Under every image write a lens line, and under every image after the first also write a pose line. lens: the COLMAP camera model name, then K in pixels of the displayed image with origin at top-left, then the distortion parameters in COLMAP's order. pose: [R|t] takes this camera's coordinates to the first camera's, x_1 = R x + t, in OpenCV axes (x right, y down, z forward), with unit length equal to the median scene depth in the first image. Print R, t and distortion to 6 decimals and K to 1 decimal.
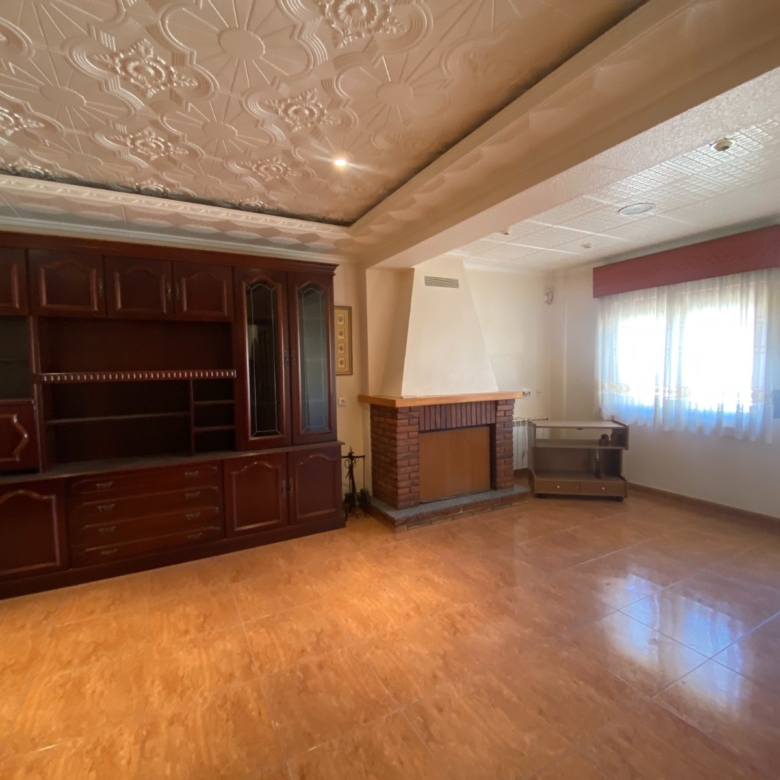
lens RADIAL K [[424.0, 0, 390.0], [0, 424.0, 390.0], [0, 0, 1]] dist [0.032575, -0.028196]
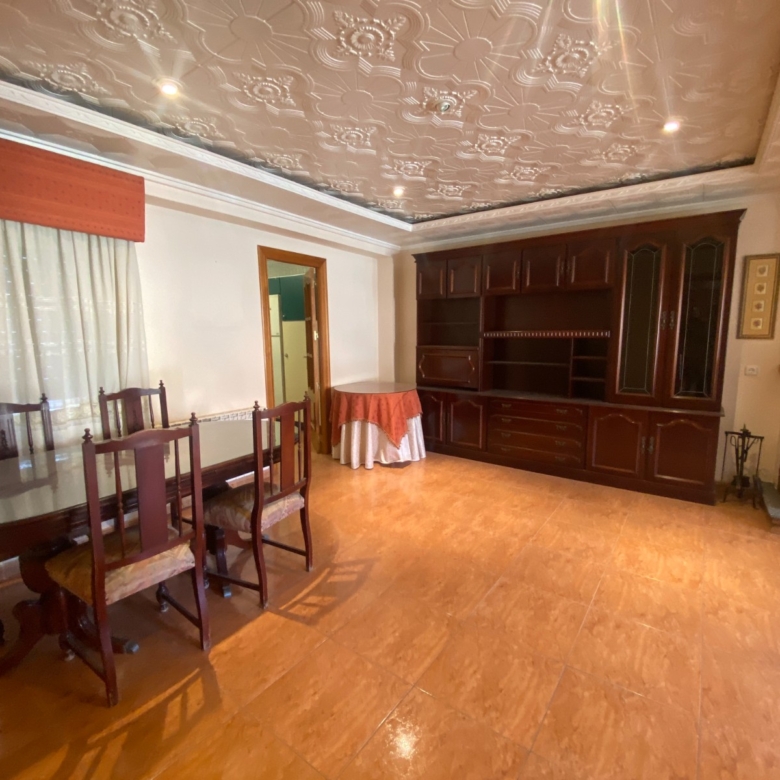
lens RADIAL K [[426.8, 0, 386.0], [0, 426.8, 392.1], [0, 0, 1]] dist [0.030464, -0.027846]
pose [[0.427359, 0.142742, -0.892742, 0.477124], [-0.052755, 0.989712, 0.132993, -0.006479], [0.902542, -0.009739, 0.430493, -0.043218]]
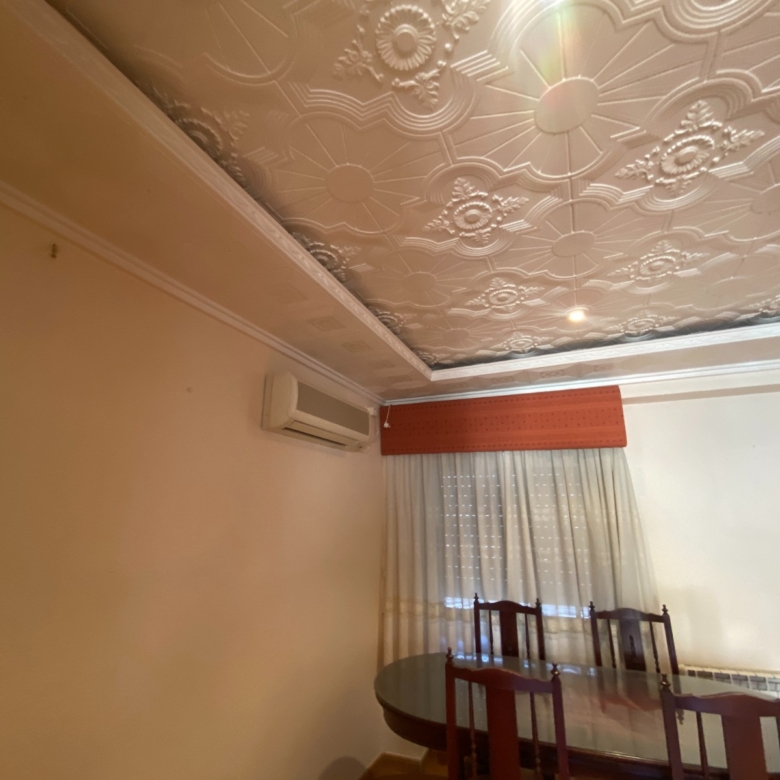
lens RADIAL K [[426.8, 0, 386.0], [0, 426.8, 392.1], [0, 0, 1]] dist [0.030464, -0.027846]
pose [[-0.802876, -0.145902, -0.578016, 0.318951], [-0.020396, 0.975743, -0.217965, -0.079913], [0.595796, -0.163210, -0.786377, 0.307257]]
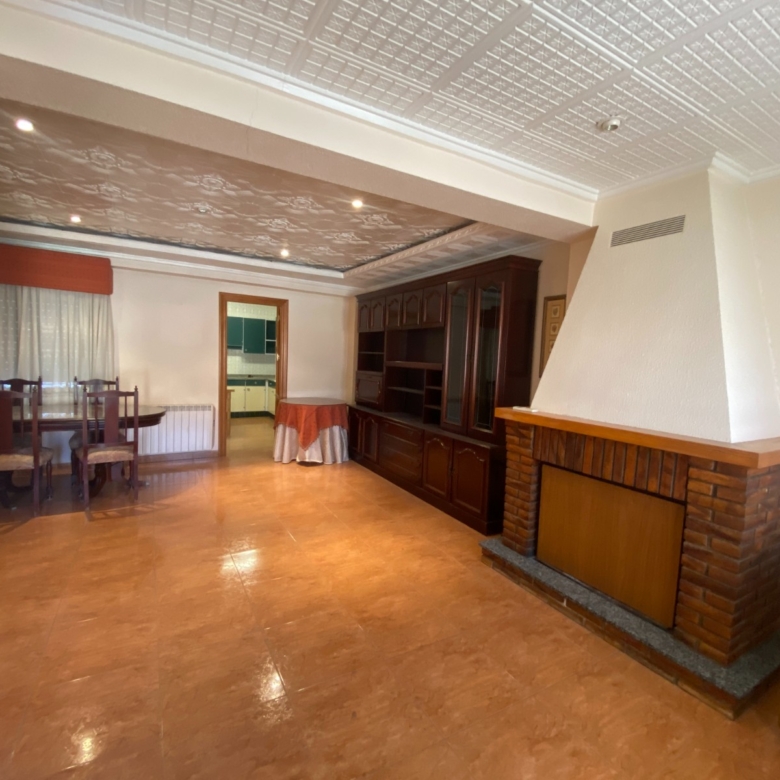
lens RADIAL K [[426.8, 0, 386.0], [0, 426.8, 392.1], [0, 0, 1]] dist [0.030464, -0.027846]
pose [[0.009263, 0.100543, -0.994890, 1.005150], [-0.101371, 0.989901, 0.099095, -0.081272], [0.994806, 0.099935, 0.019362, 0.905977]]
